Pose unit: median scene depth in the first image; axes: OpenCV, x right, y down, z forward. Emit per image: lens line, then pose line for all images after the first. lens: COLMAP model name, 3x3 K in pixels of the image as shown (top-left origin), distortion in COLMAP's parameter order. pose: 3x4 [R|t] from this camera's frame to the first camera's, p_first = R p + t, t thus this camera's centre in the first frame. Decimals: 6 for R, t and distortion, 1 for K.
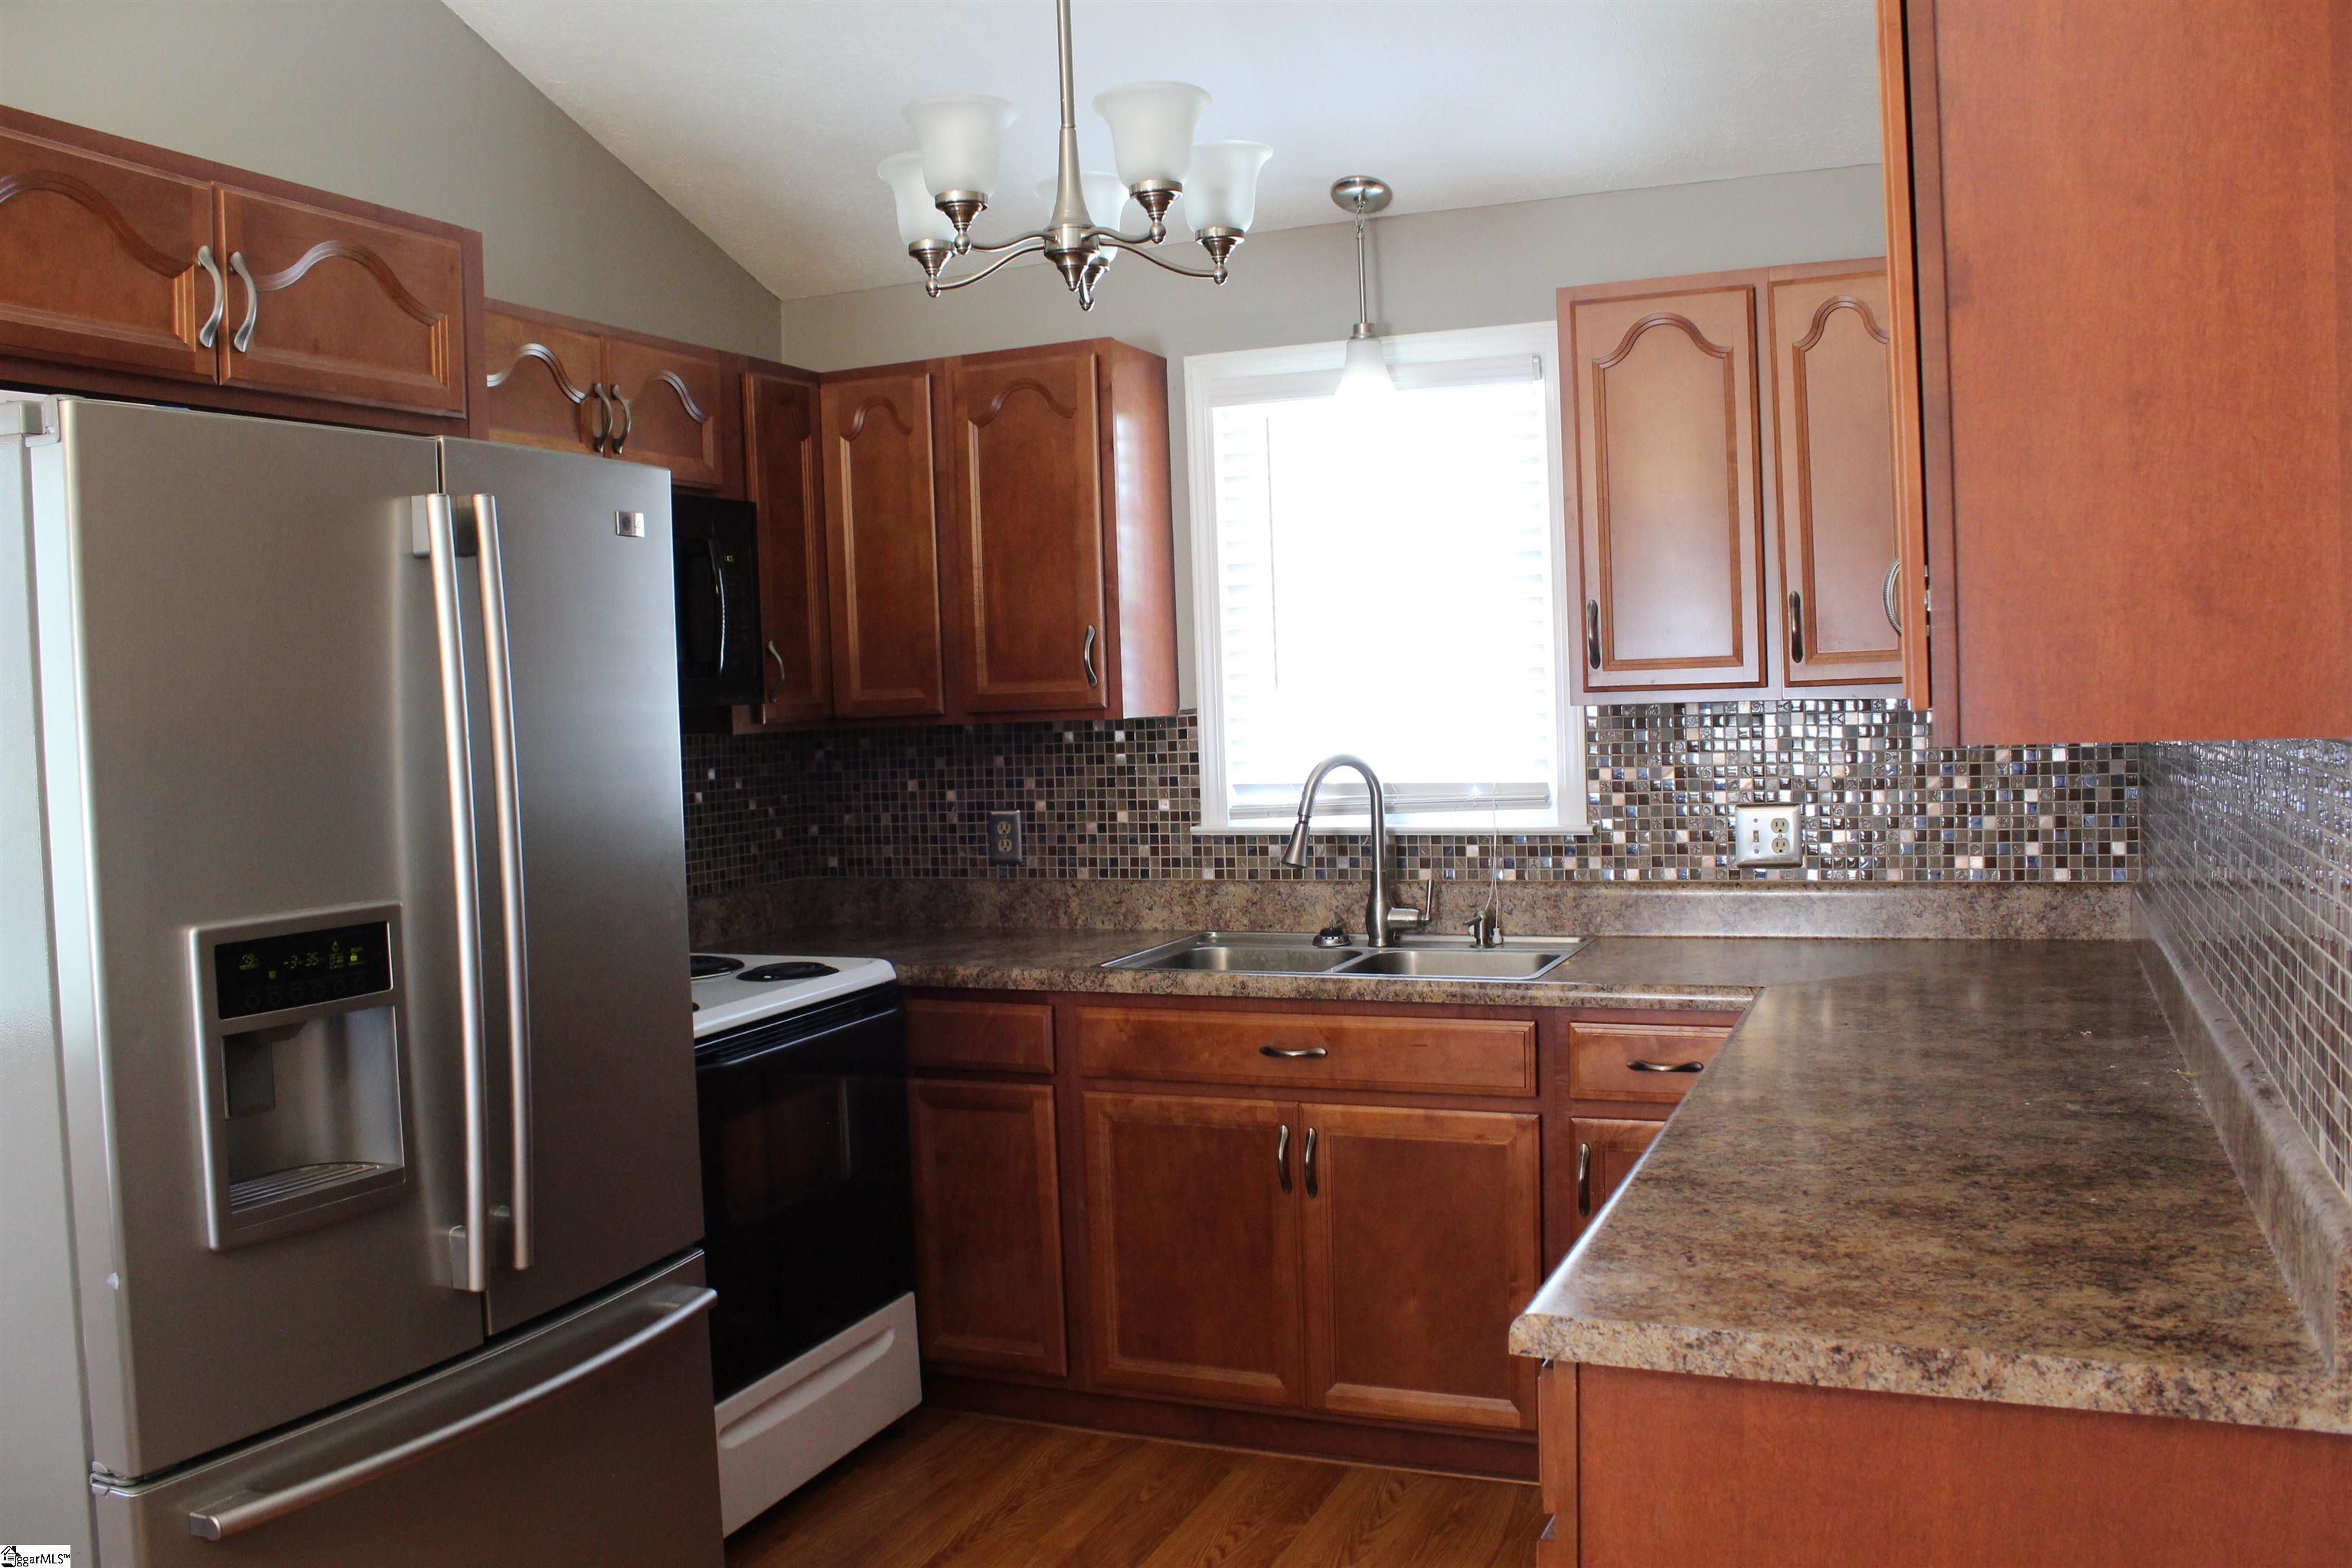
lens RADIAL K [[1939.9, 0, 1176.0], [0, 1939.9, 784.0], [0, 0, 1]] dist [-0.158566, 0.130476]
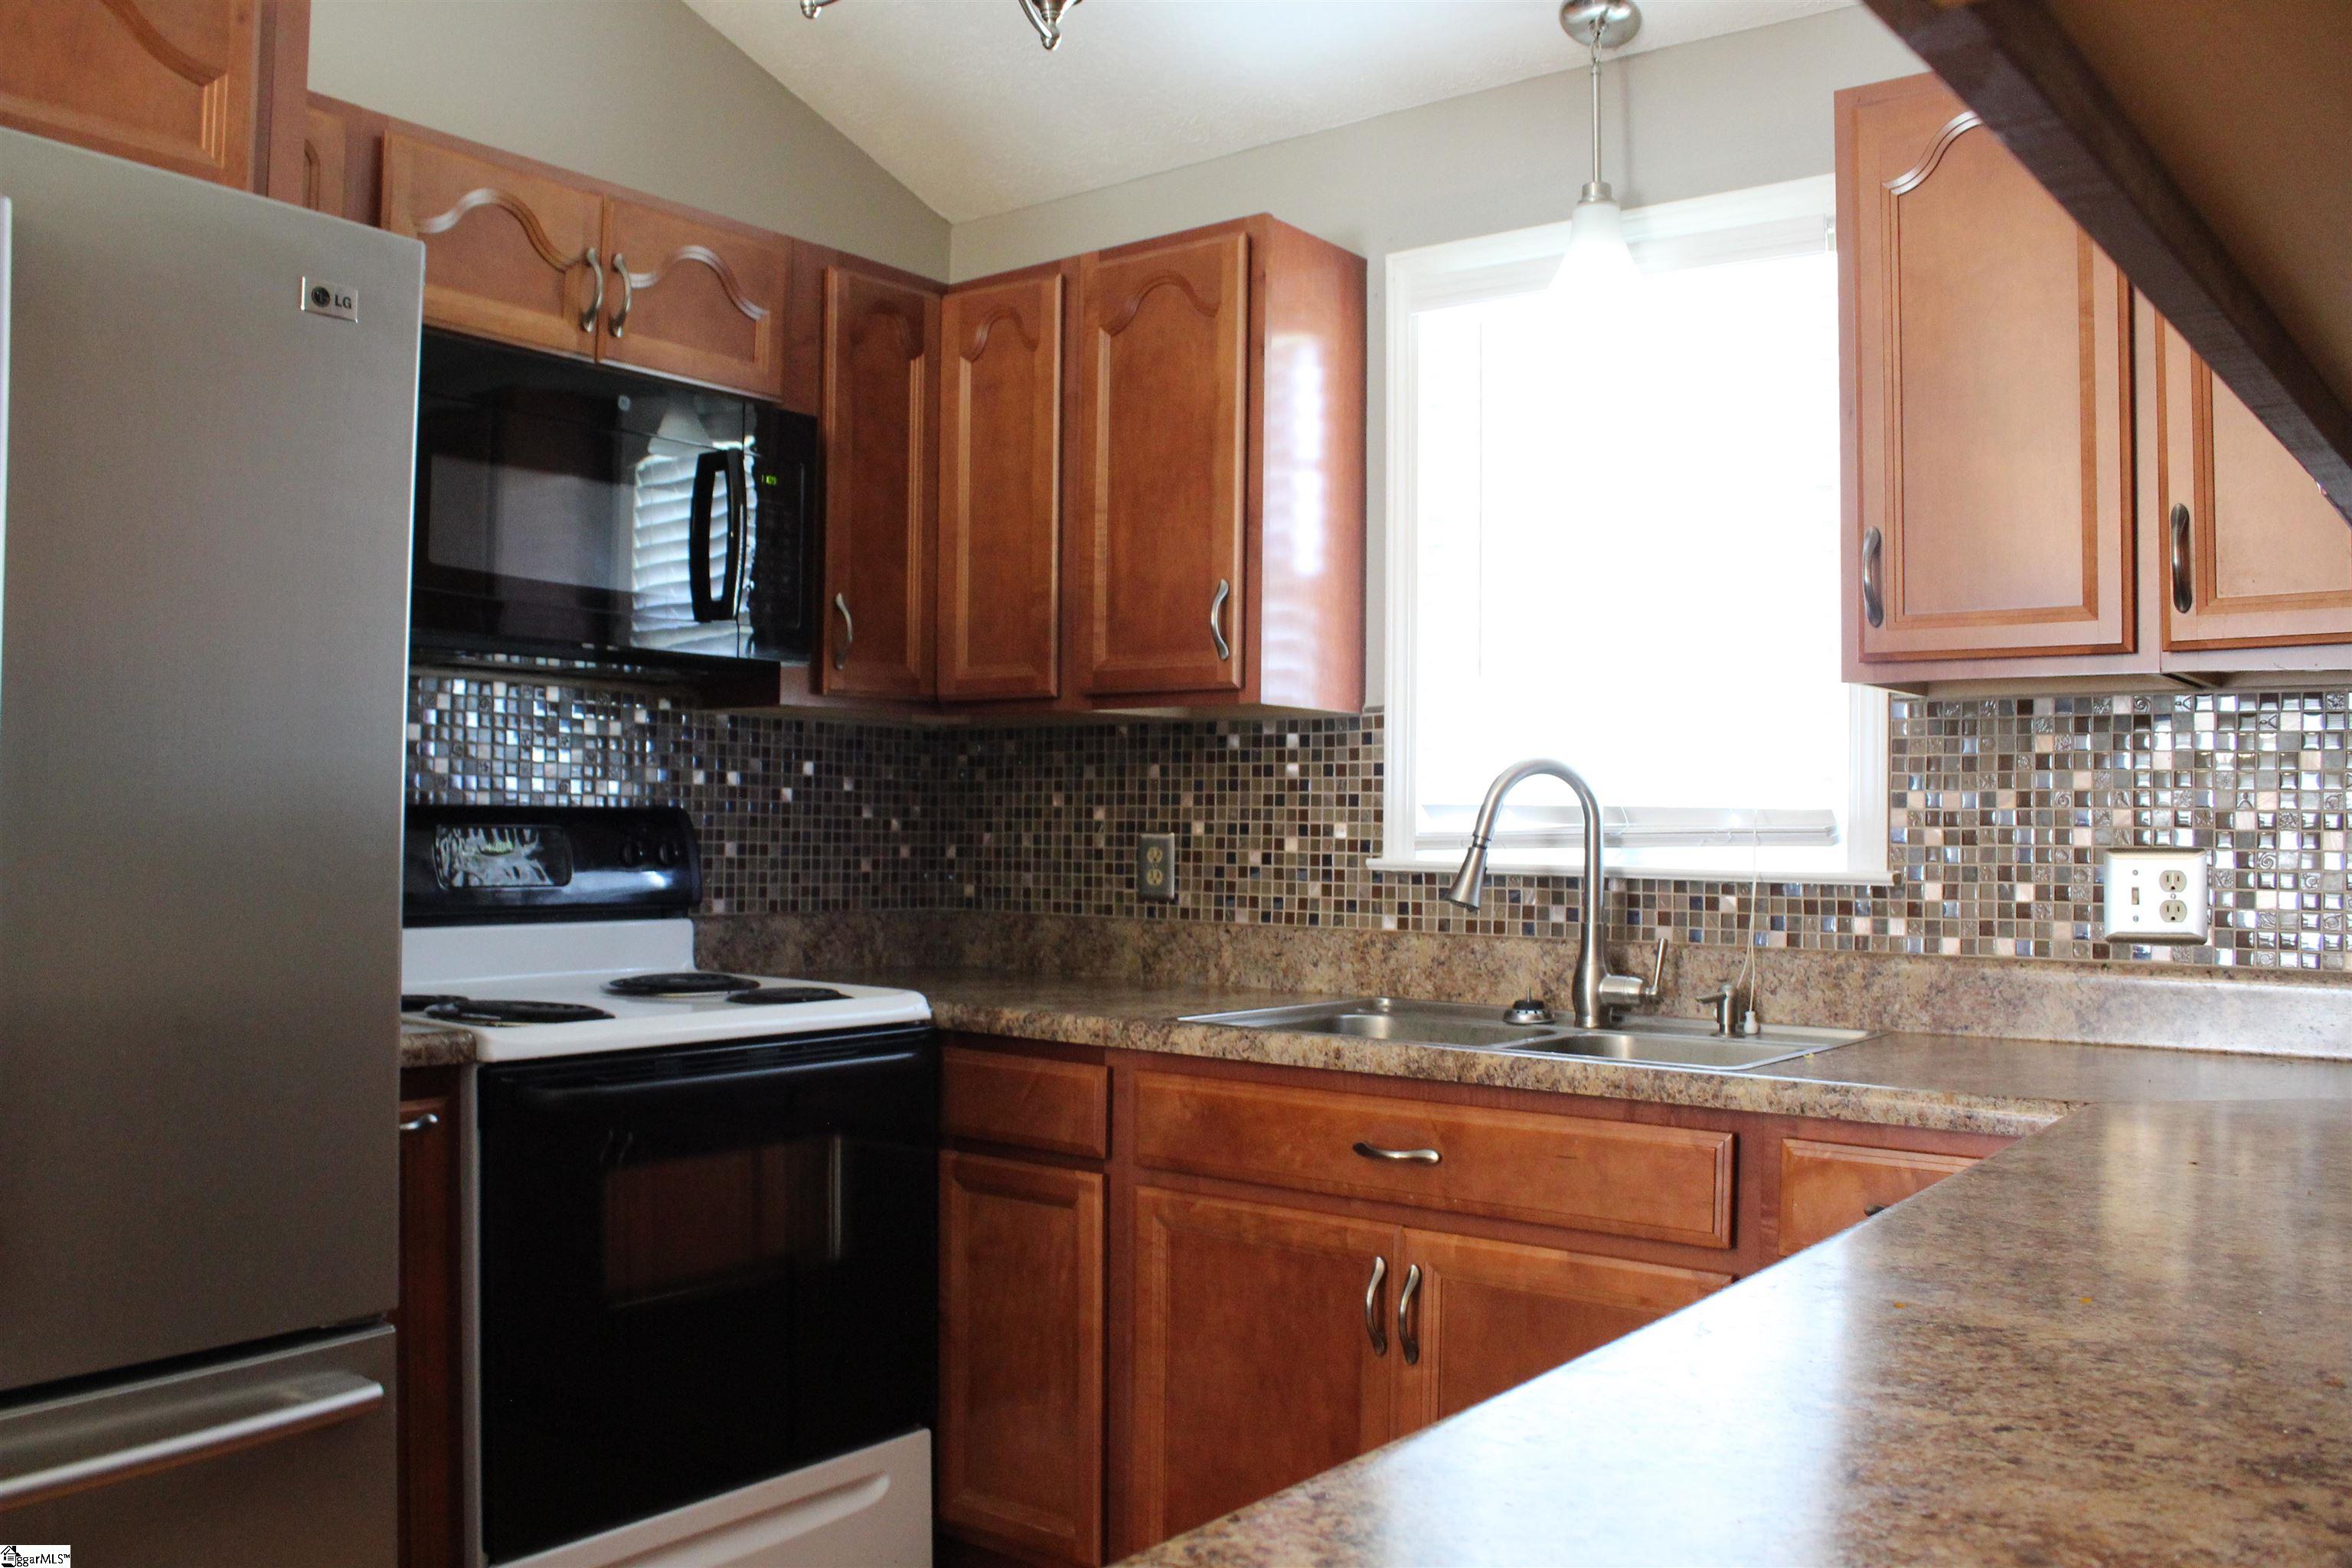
lens RADIAL K [[1939.9, 0, 1176.0], [0, 1939.9, 784.0], [0, 0, 1]] dist [-0.158566, 0.130476]
pose [[0.964863, 0.042325, -0.259324, 0.143638], [-0.059584, 0.996475, -0.059053, 0.046251], [0.255910, 0.072430, 0.963983, 0.268342]]
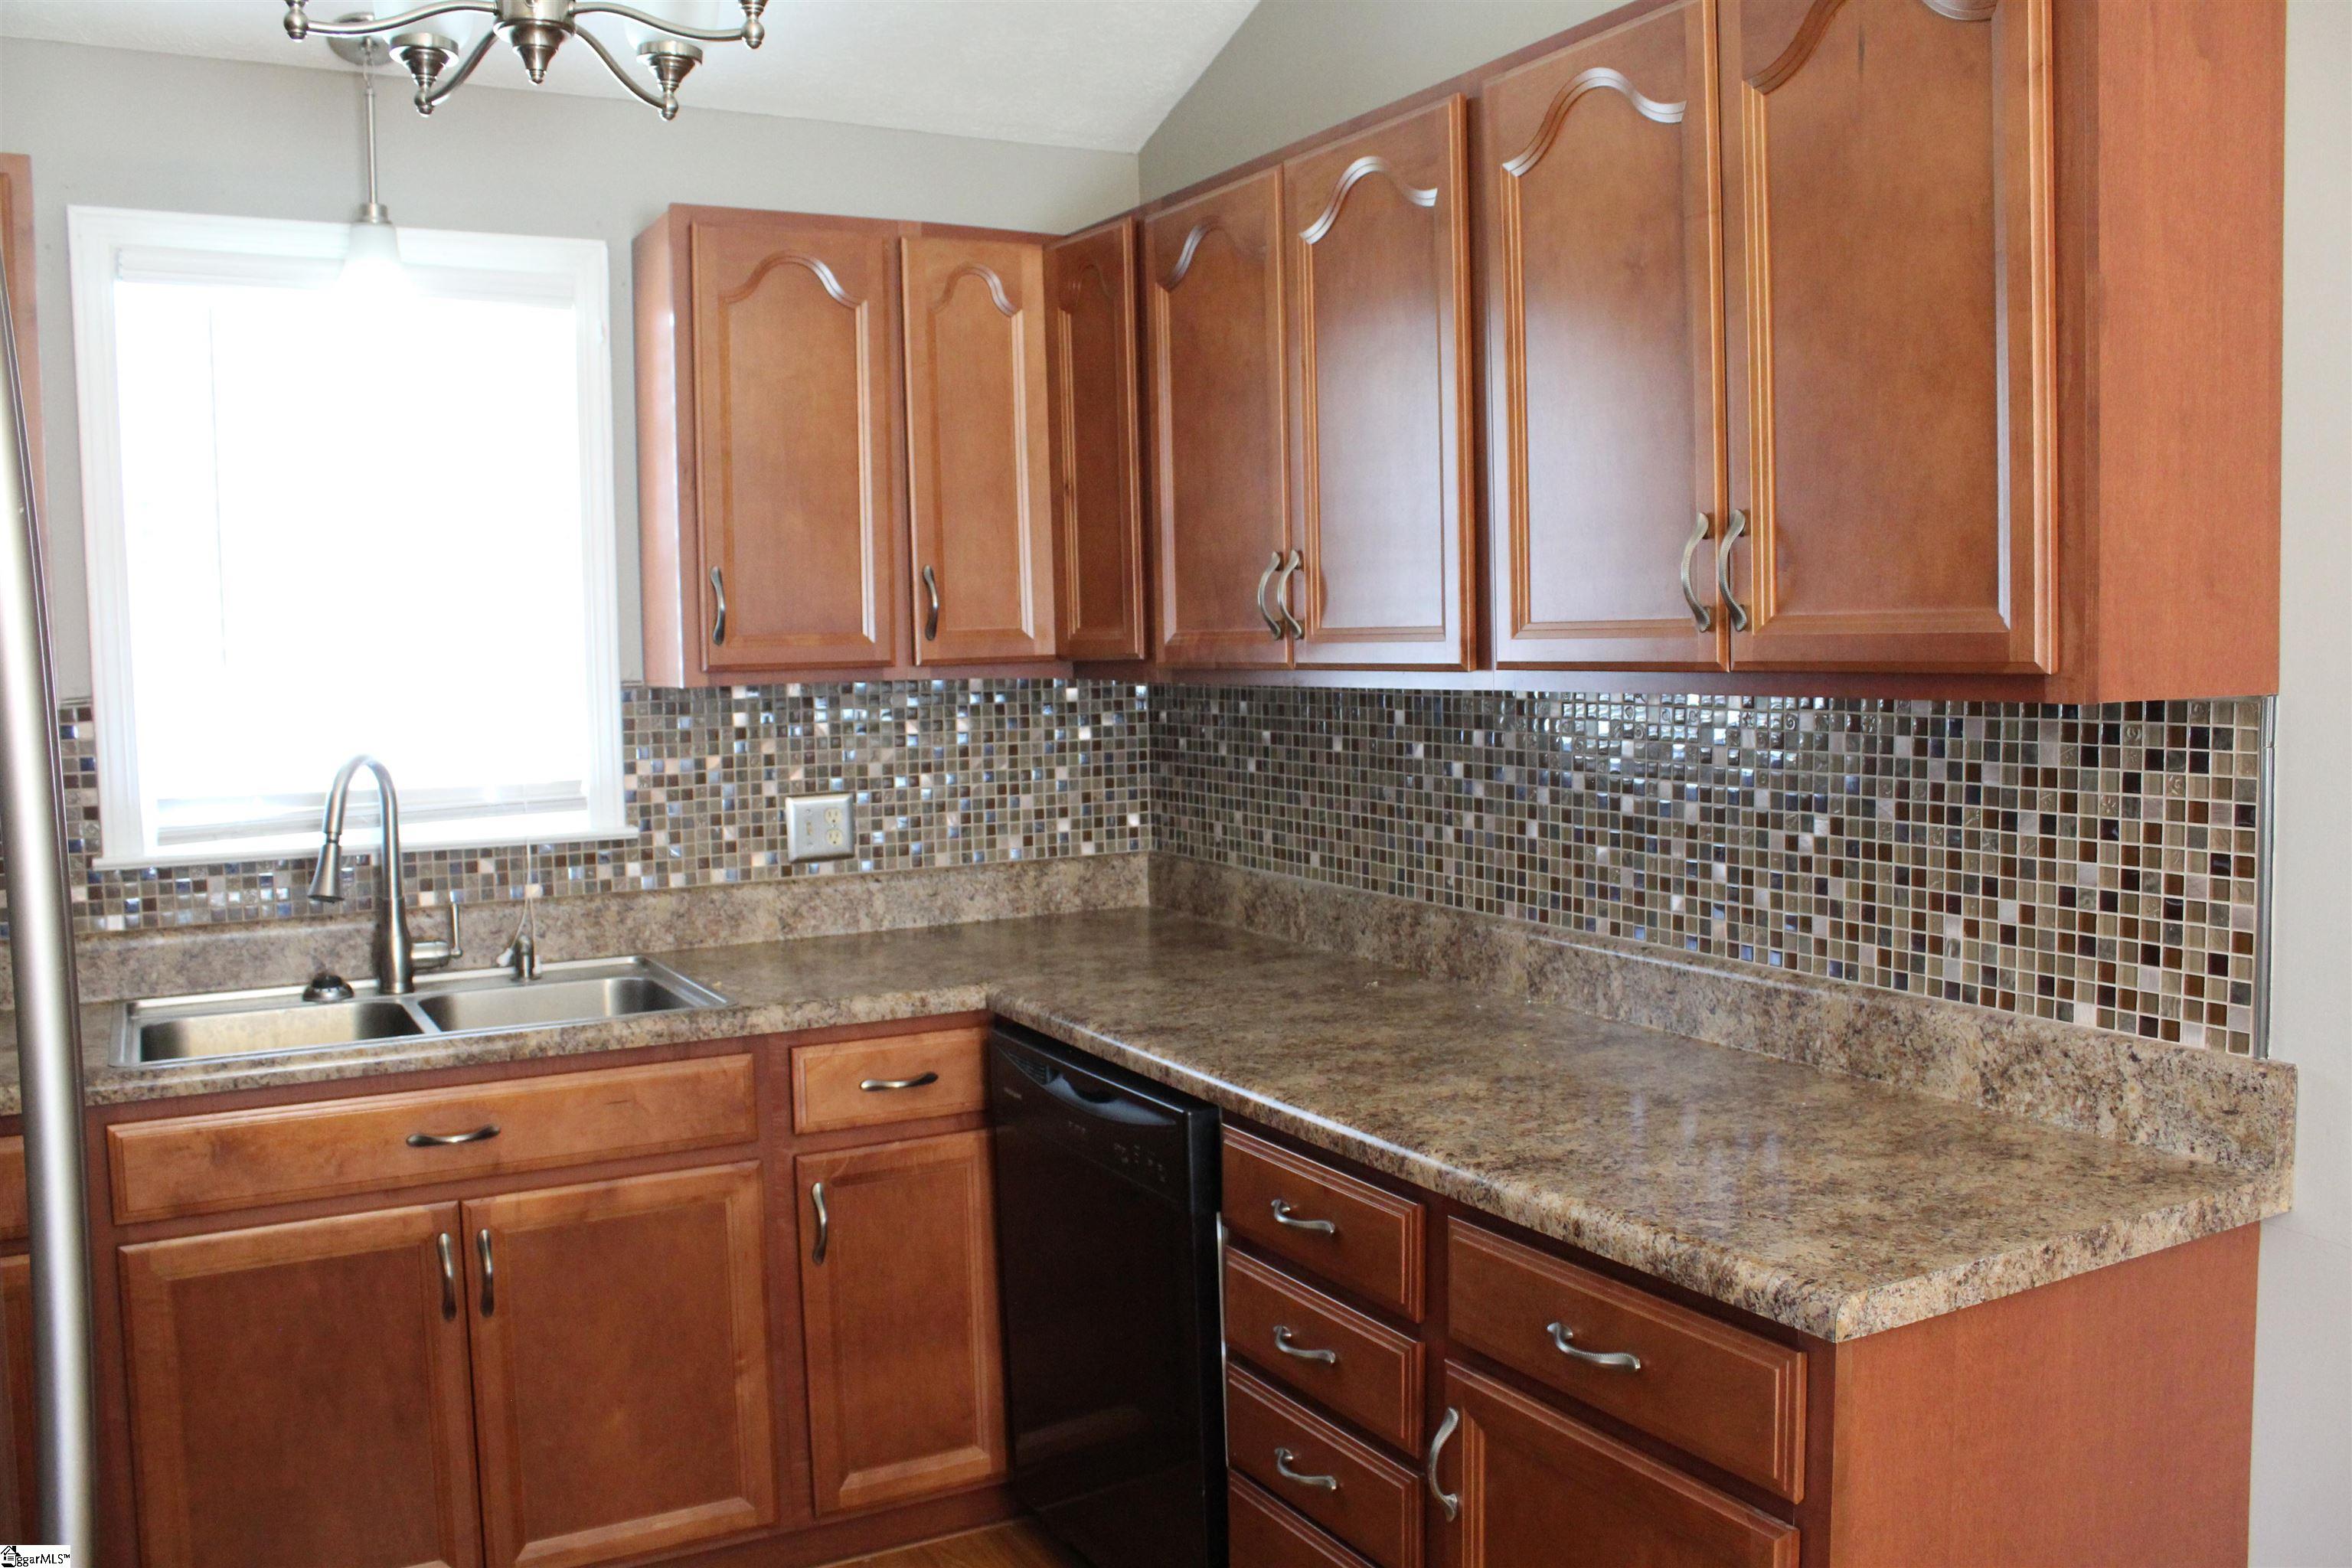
lens RADIAL K [[1939.9, 0, 1176.0], [0, 1939.9, 784.0], [0, 0, 1]] dist [-0.158566, 0.130476]
pose [[0.618524, -0.036758, 0.784906, -0.314647], [0.036287, 0.999176, 0.018198, -0.004732], [-0.784928, 0.017226, 0.619348, 0.274251]]
